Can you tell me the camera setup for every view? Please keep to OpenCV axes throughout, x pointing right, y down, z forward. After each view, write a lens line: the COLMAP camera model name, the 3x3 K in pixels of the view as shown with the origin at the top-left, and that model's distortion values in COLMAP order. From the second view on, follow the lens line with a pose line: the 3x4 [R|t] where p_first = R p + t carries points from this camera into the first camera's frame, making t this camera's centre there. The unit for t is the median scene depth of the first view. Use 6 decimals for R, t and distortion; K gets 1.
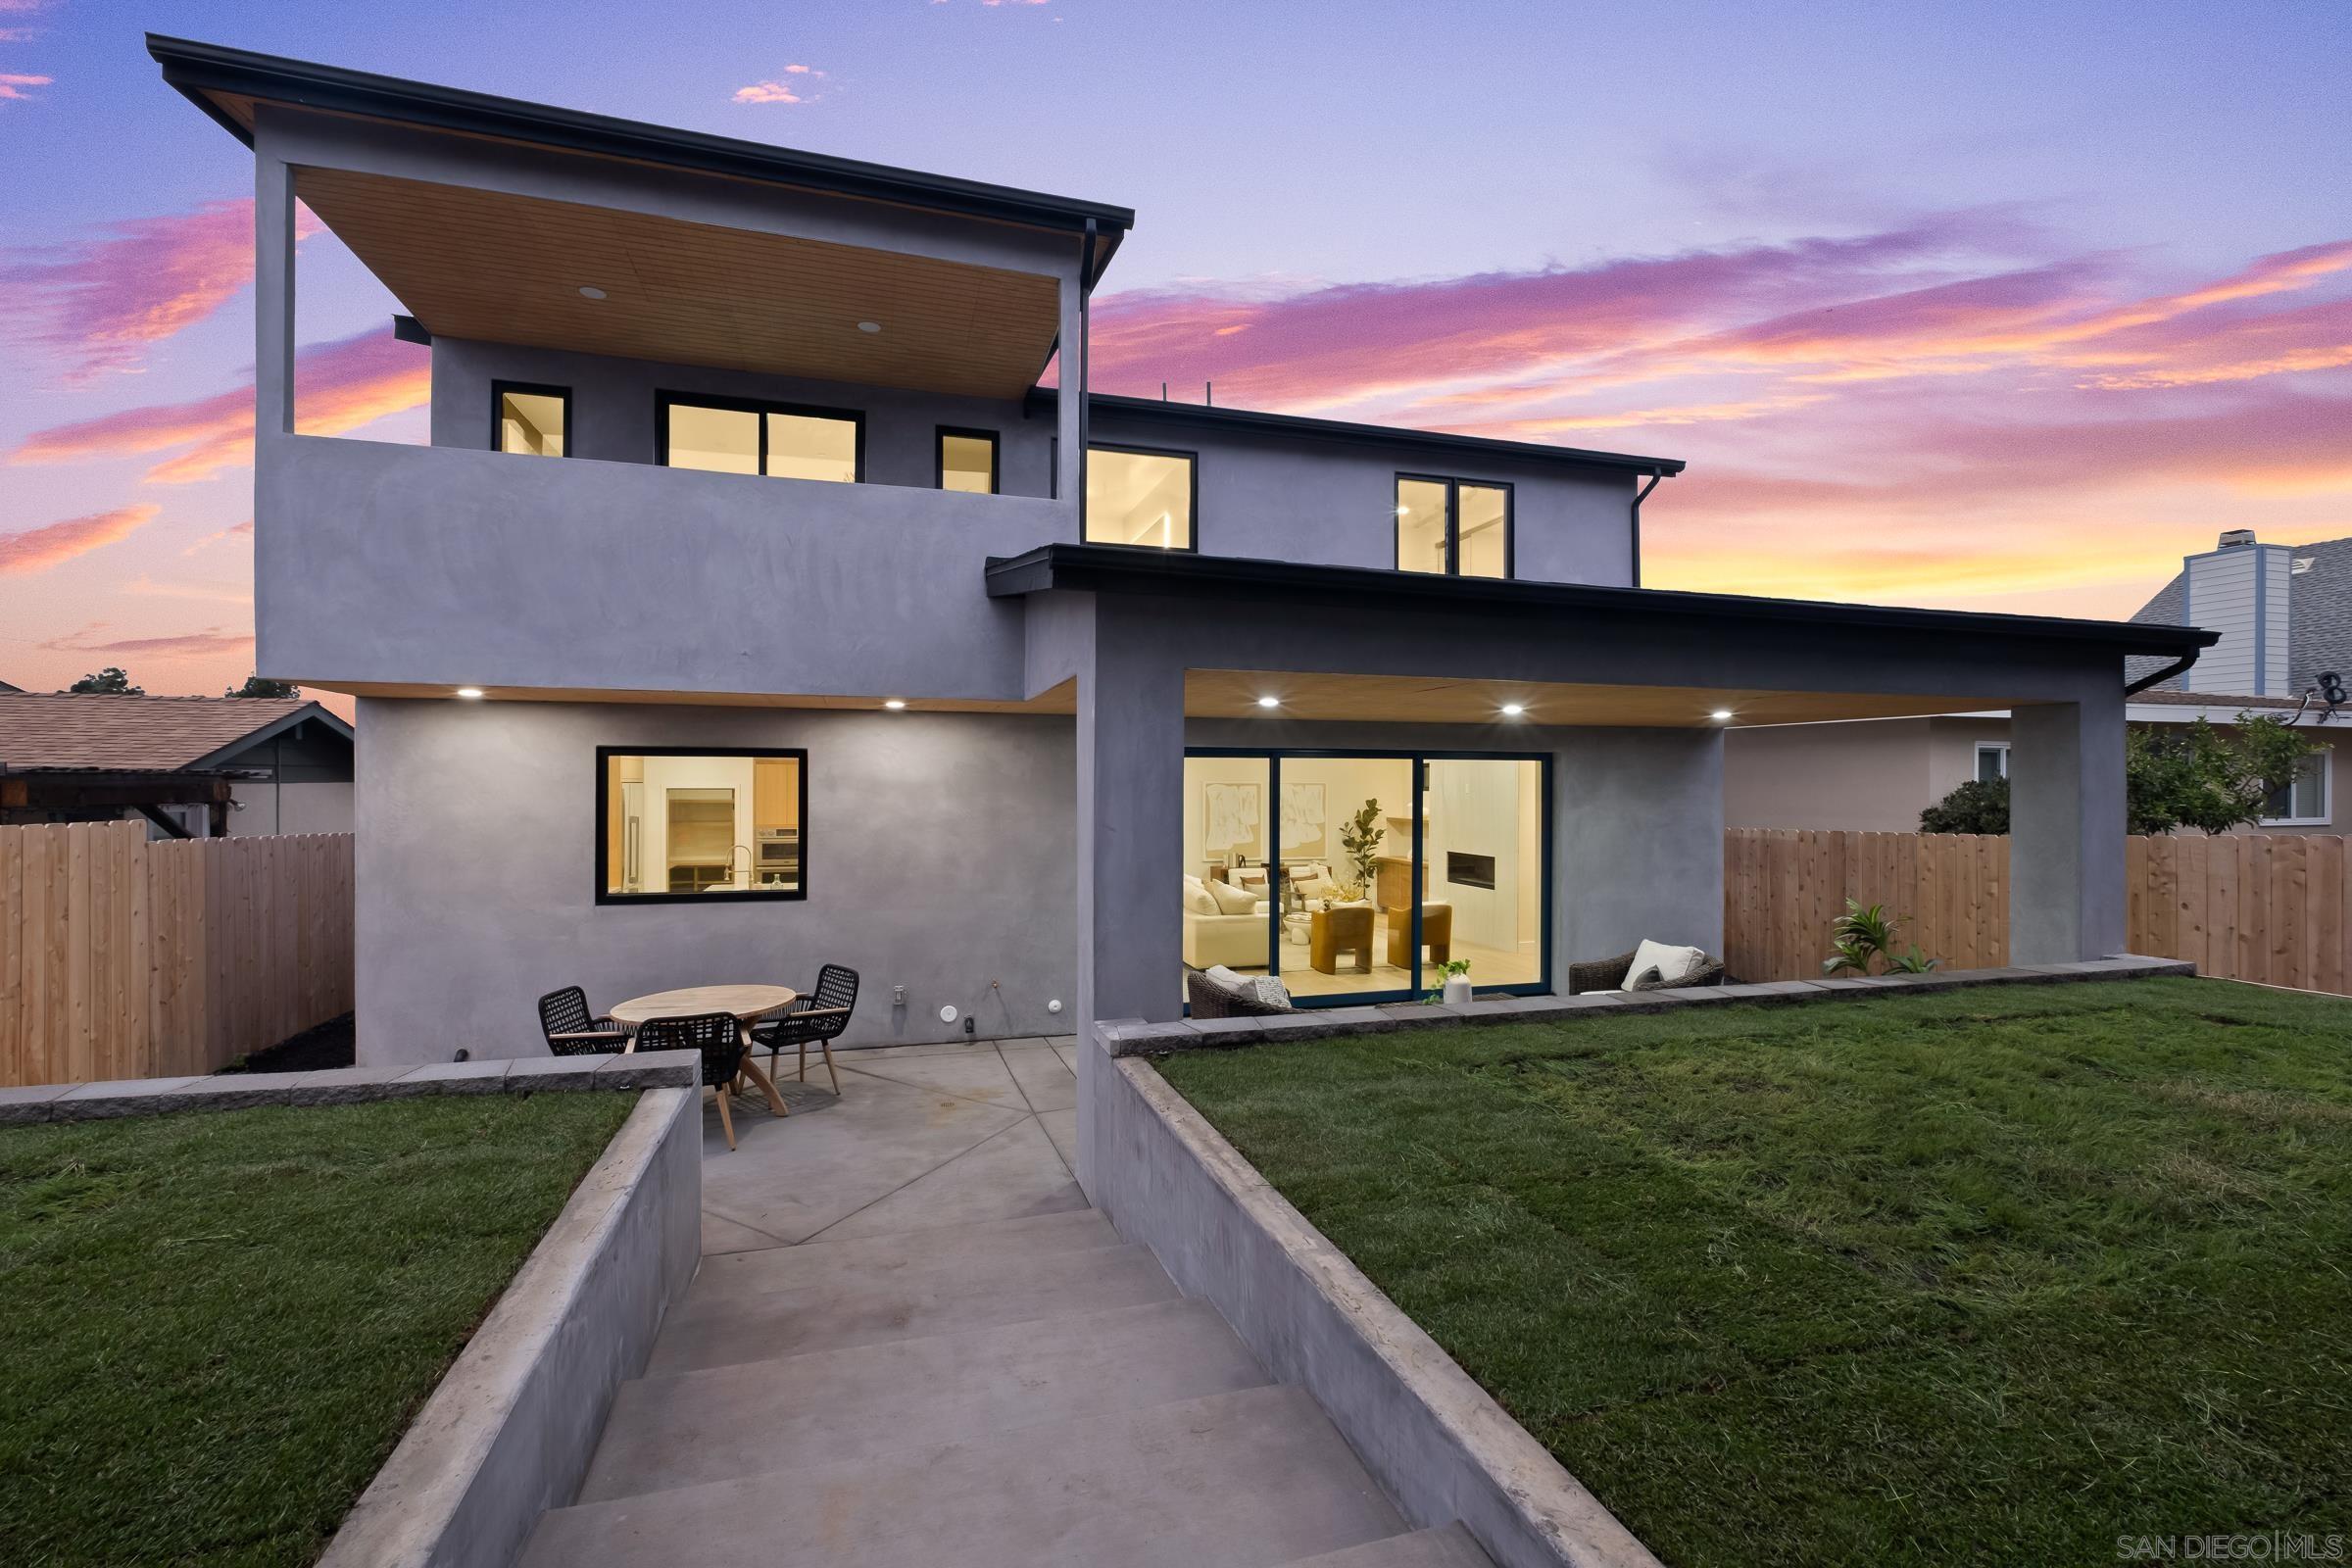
lens RADIAL K [[1028.2, 0, 1176.7], [0, 1028.2, 782.8], [0, 0, 1]] dist [-0.000036, -0.000069]
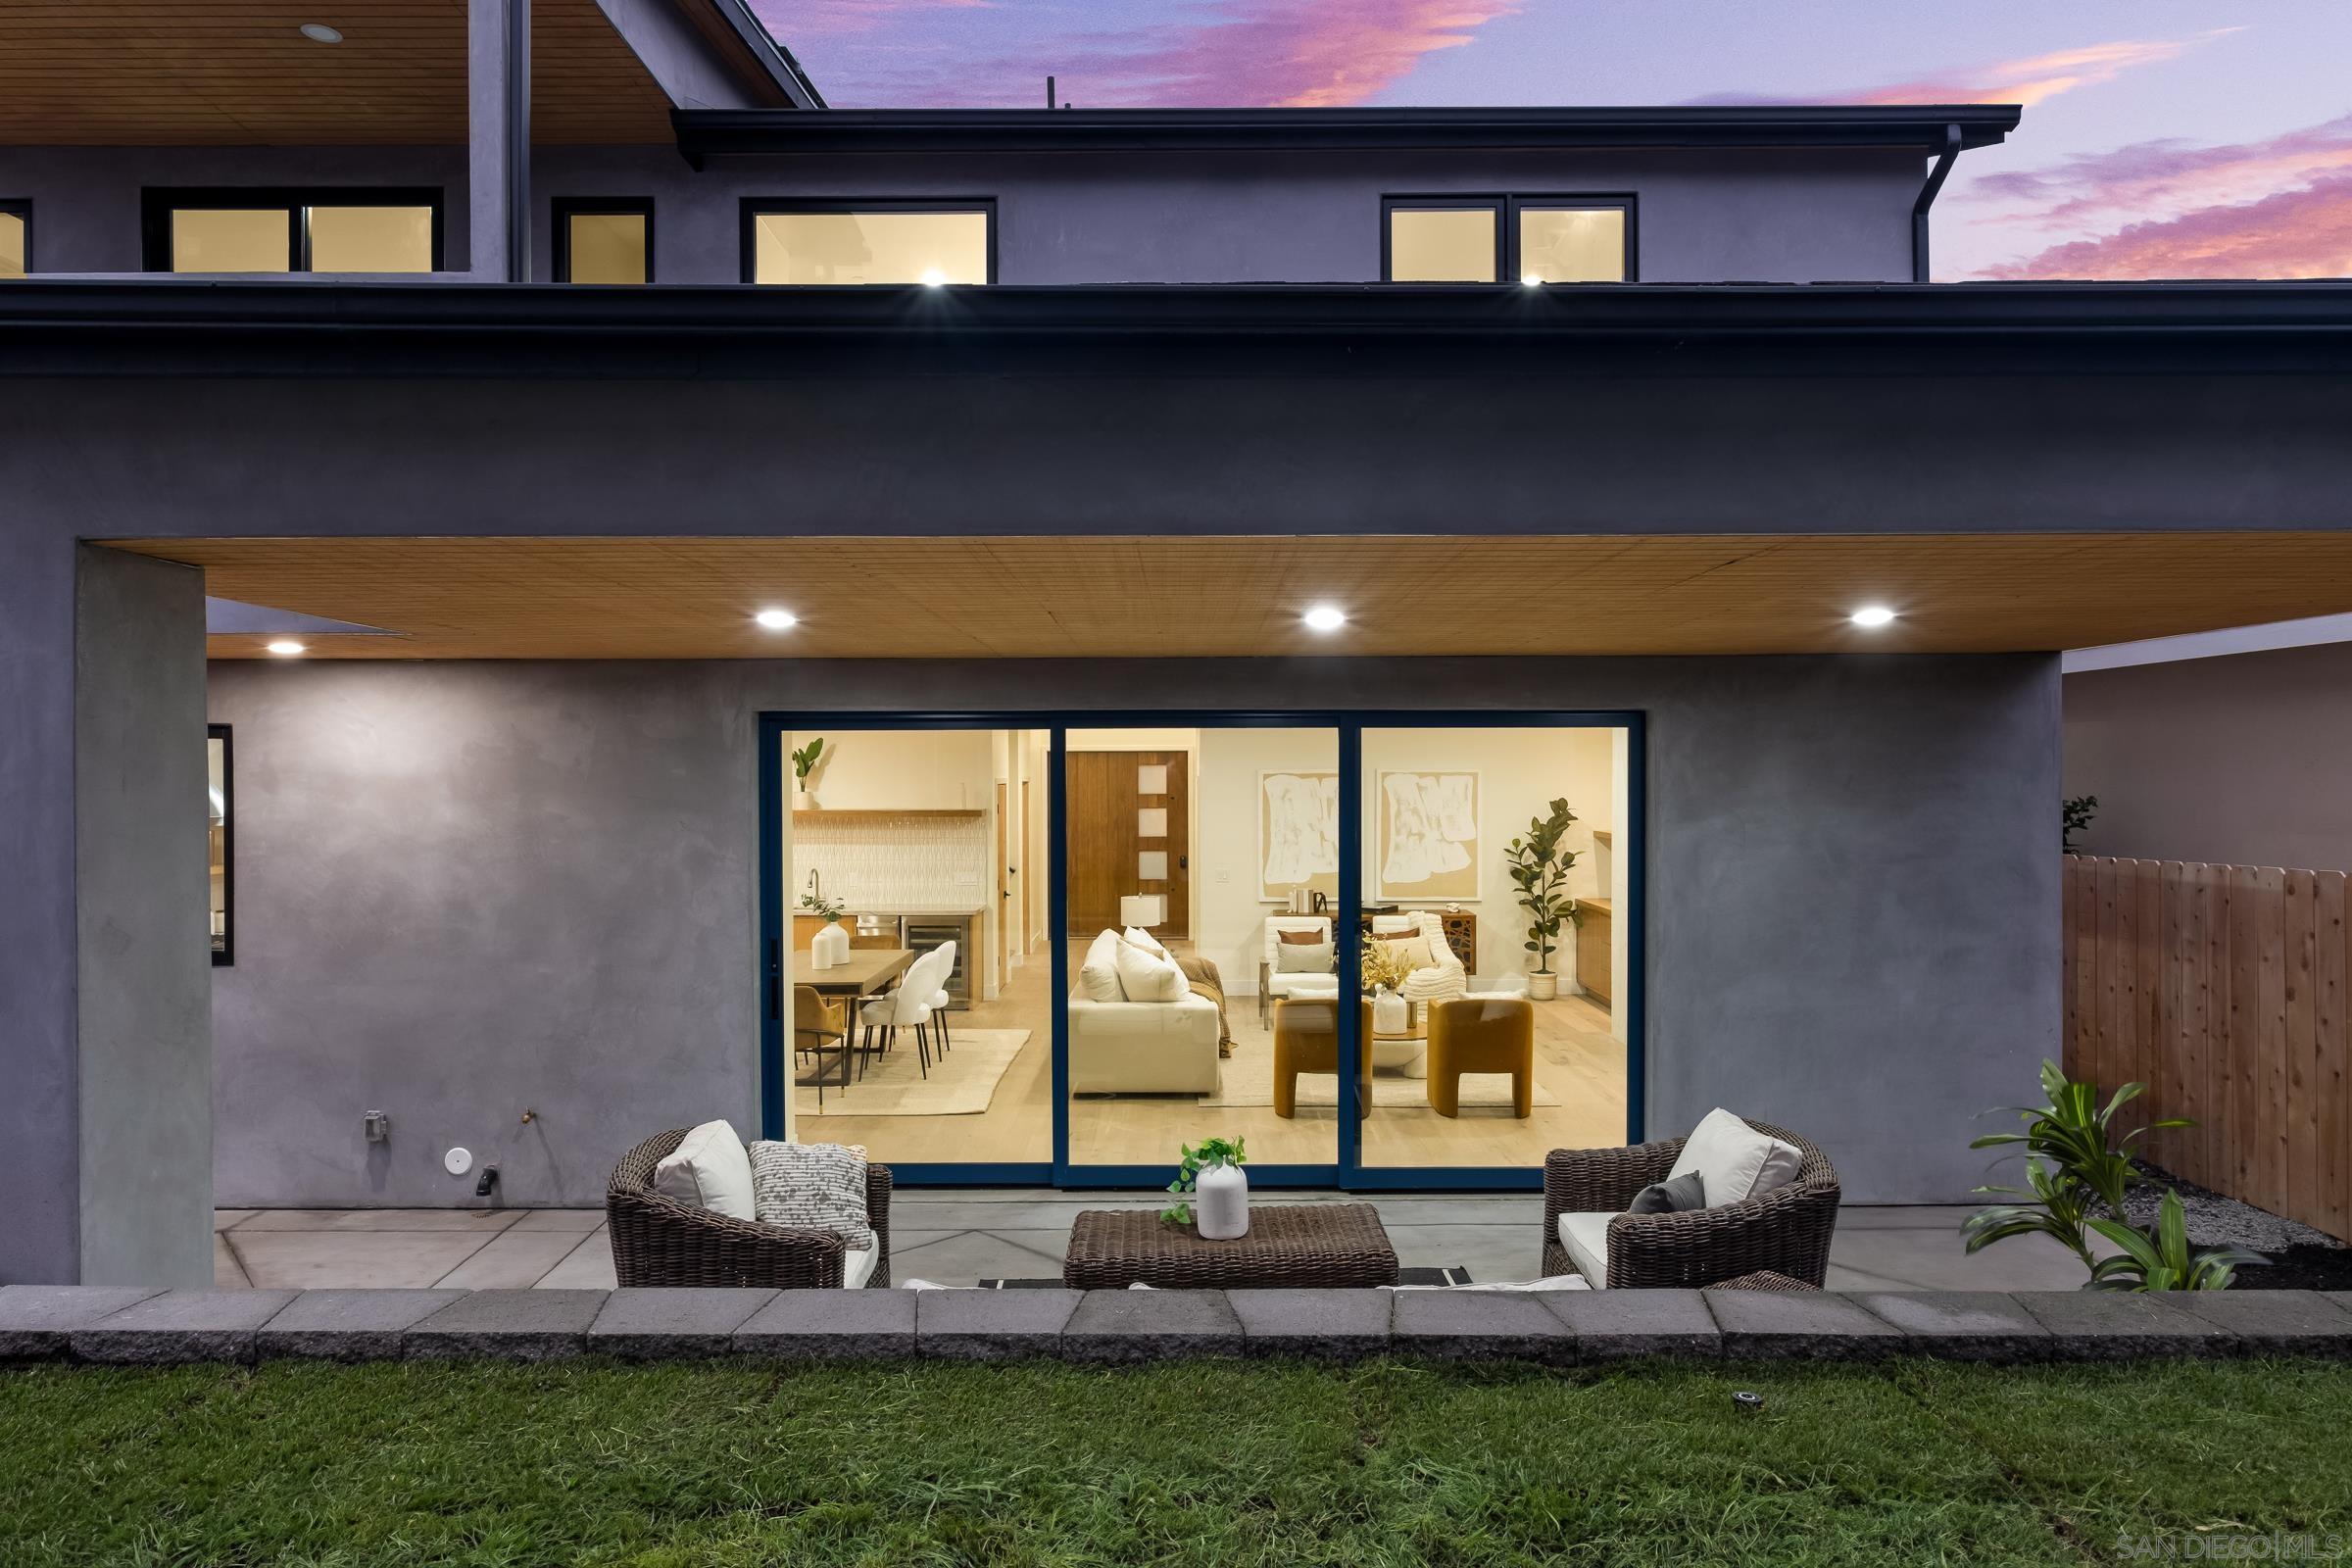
lens RADIAL K [[1455.9, 0, 1175.2], [0, 1455.9, 778.6], [0, 0, 1]] dist [-0.003455, 0.001056]
pose [[0.956545, -0.003408, -0.291563, 0.326392], [0.005195, 0.999972, 0.005354, -0.001242], [0.291537, -0.006636, 0.956536, 0.234743]]
